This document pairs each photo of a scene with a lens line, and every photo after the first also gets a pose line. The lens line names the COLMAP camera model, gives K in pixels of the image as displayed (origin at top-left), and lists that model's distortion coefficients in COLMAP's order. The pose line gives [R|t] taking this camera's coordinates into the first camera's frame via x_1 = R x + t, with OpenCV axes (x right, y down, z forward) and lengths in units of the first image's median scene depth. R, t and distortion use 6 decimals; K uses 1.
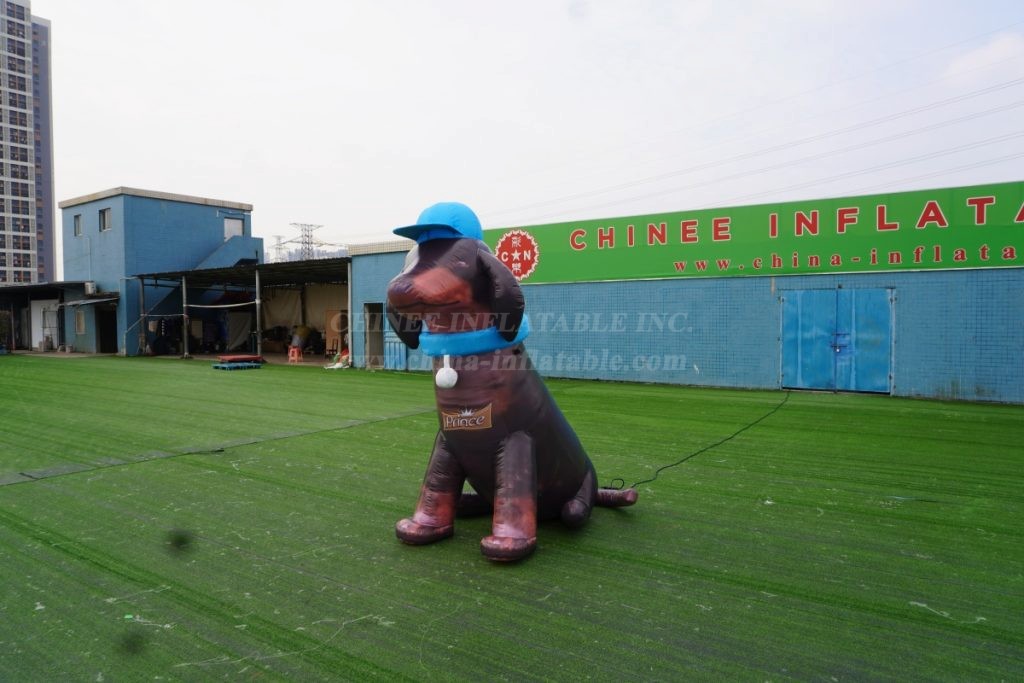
lens RADIAL K [[690.0, 0, 511.7], [0, 690.0, 335.0], [0, 0, 1]] dist [-0.050055, 0.040048]
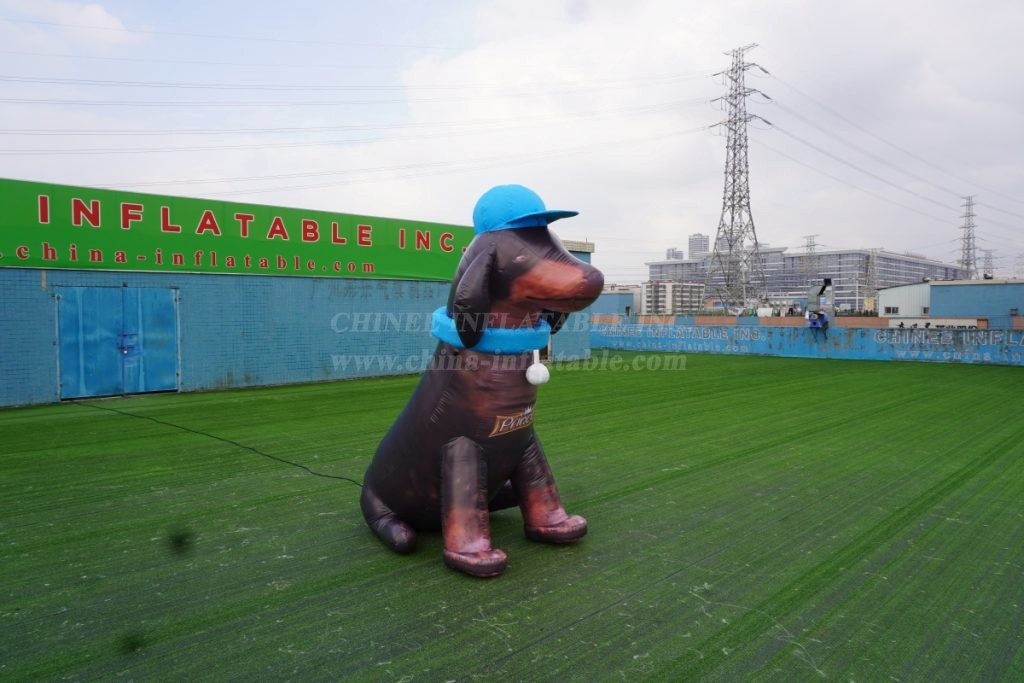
lens RADIAL K [[690.0, 0, 511.7], [0, 690.0, 335.0], [0, 0, 1]] dist [-0.050055, 0.040048]
pose [[0.194129, -0.031068, 0.980484, -0.367651], [0.035487, 0.999067, 0.024631, -0.005750], [-0.980334, 0.030013, 0.195050, 0.303391]]
